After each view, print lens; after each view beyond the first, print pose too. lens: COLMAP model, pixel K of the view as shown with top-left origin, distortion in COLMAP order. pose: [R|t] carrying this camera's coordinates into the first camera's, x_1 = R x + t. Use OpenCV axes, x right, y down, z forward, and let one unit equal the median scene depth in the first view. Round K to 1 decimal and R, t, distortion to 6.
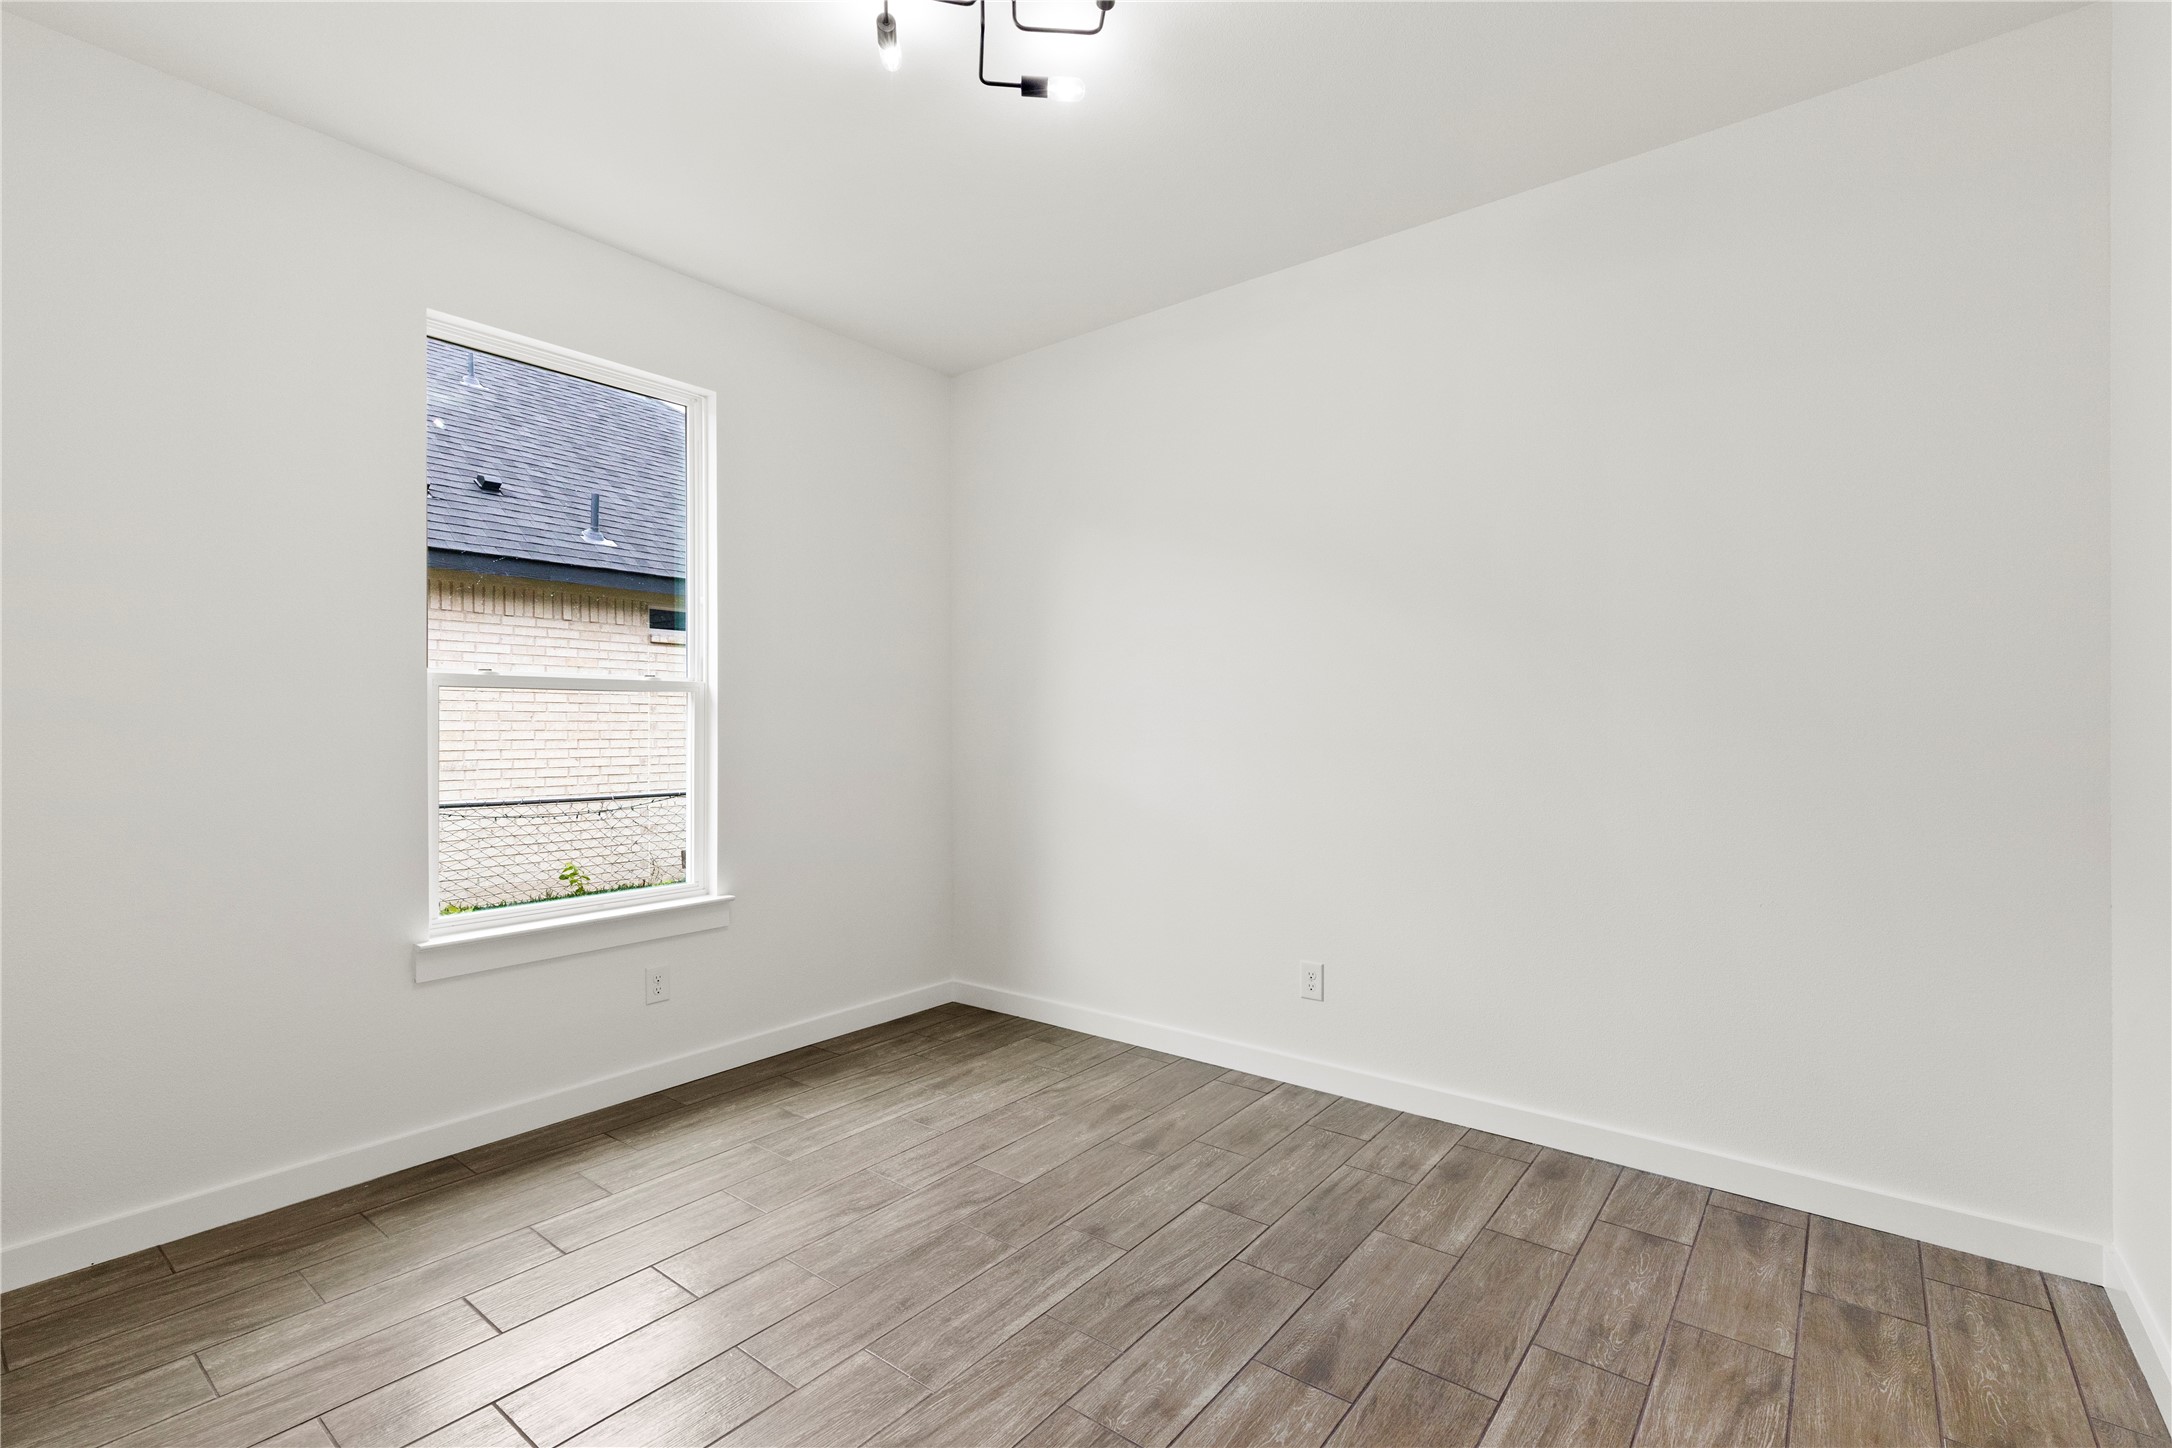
lens RADIAL K [[974.8, 0, 1092.1], [0, 974.8, 745.9], [0, 0, 1]] dist [0.006520, -0.000608]
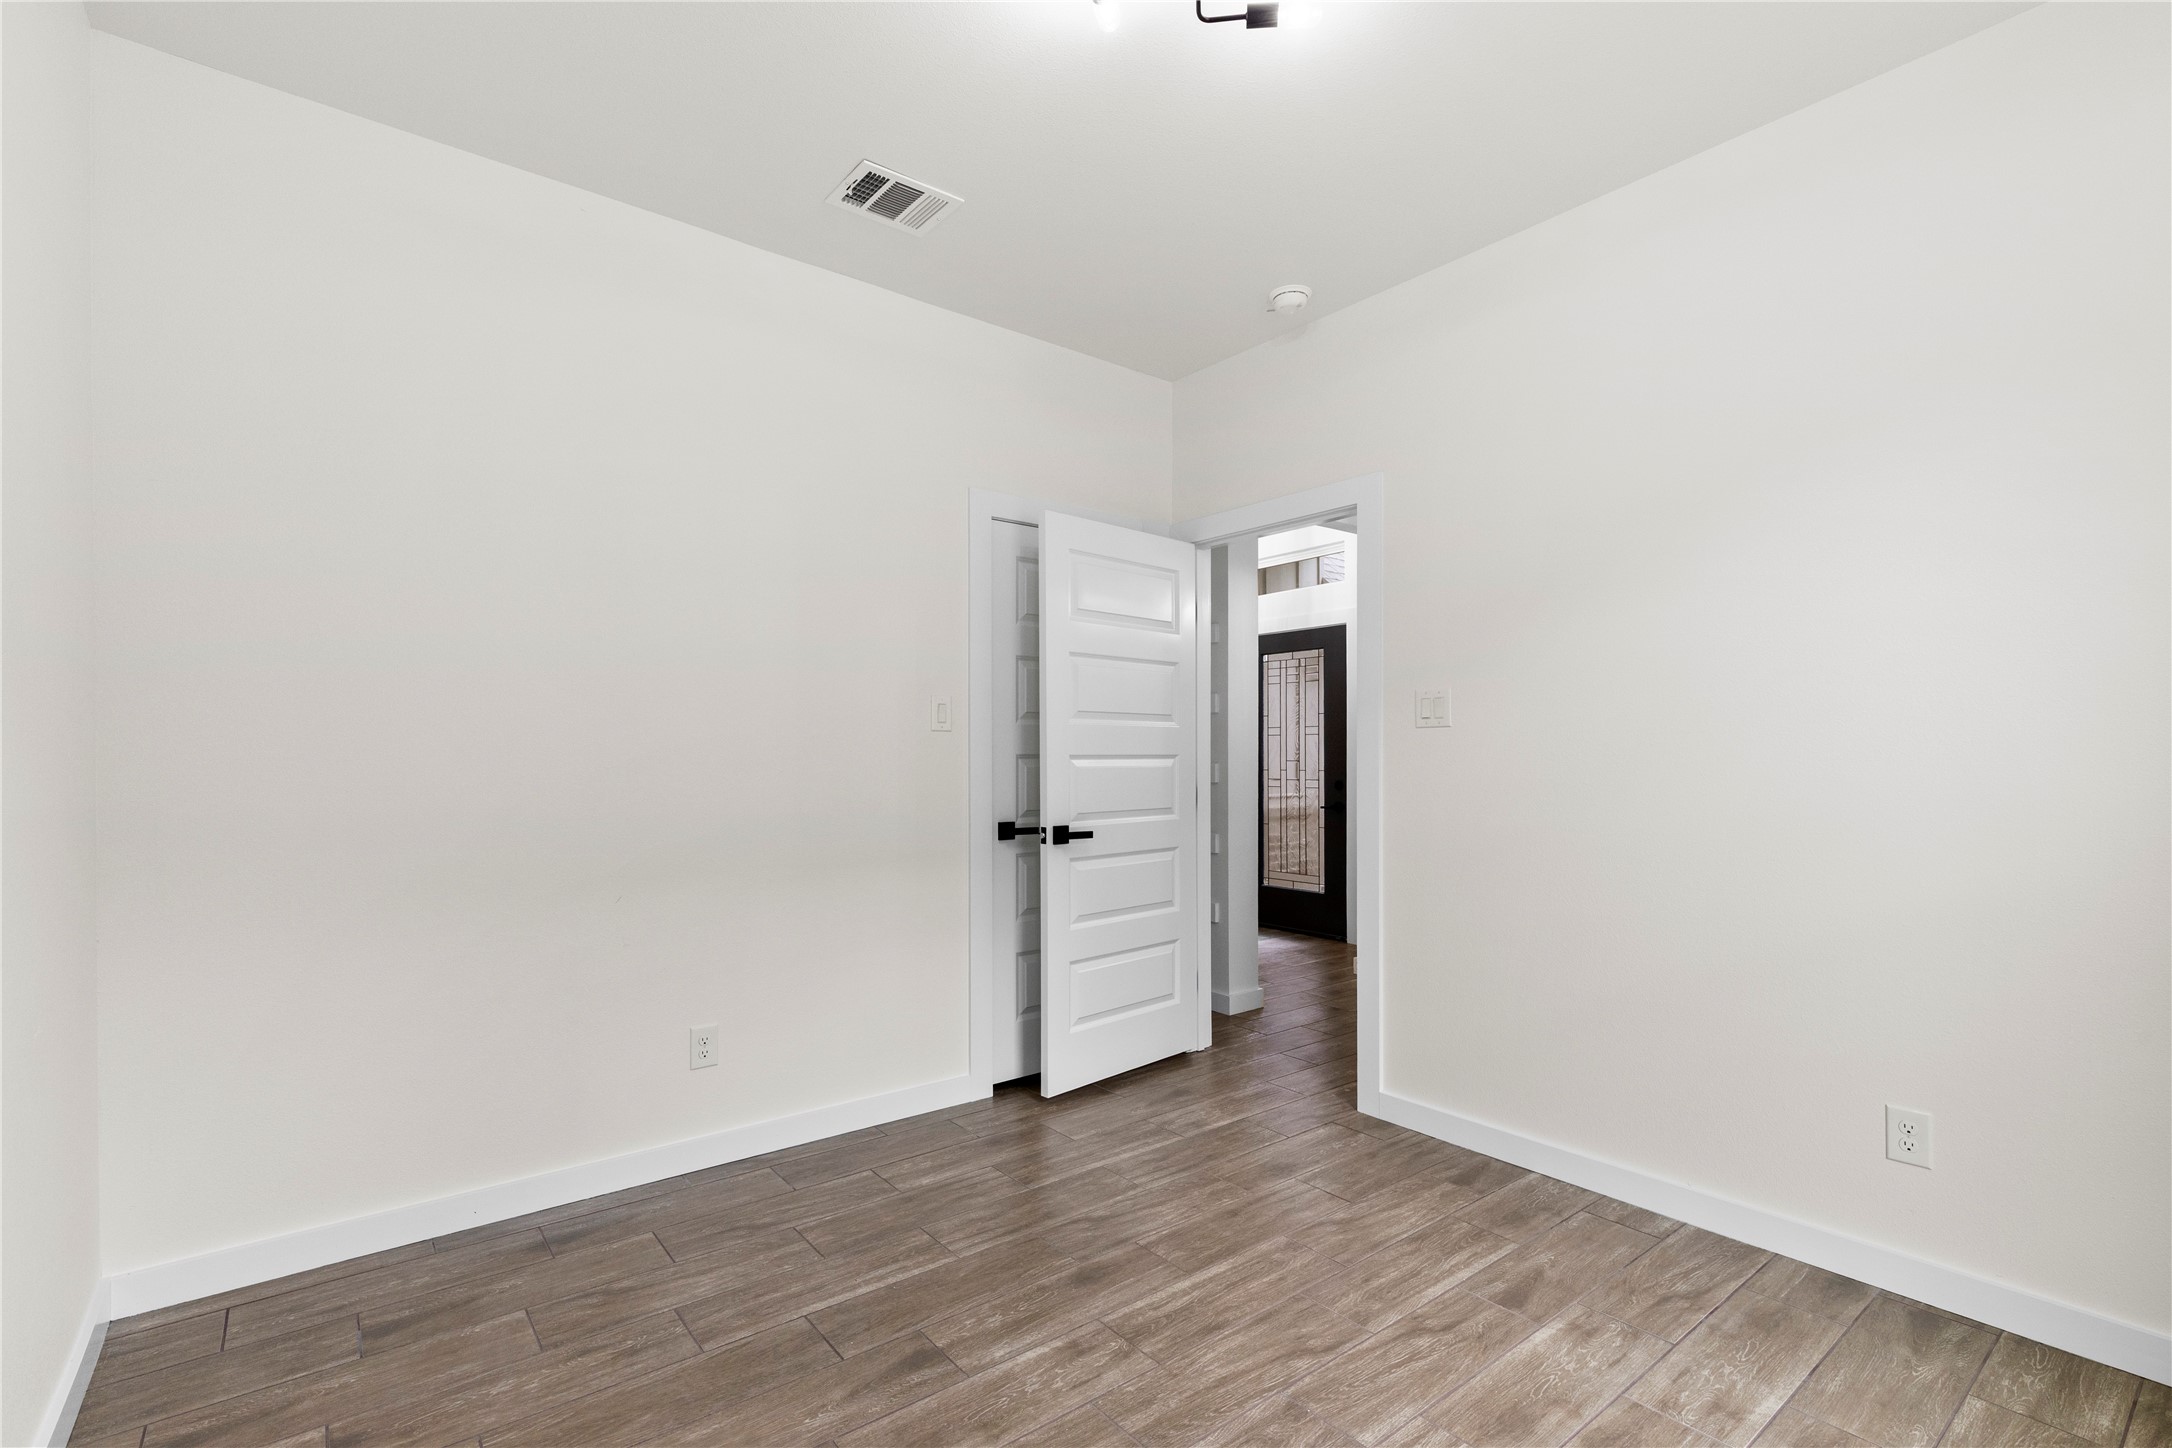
lens RADIAL K [[974.8, 0, 1091.2], [0, 974.8, 705.3], [0, 0, 1]] dist [0.006520, -0.000608]
pose [[-0.971532, 0.017809, 0.236239, -0.195043], [0.009418, 0.999286, -0.036597, -0.031079], [-0.236722, -0.033331, -0.971005, 1.813427]]
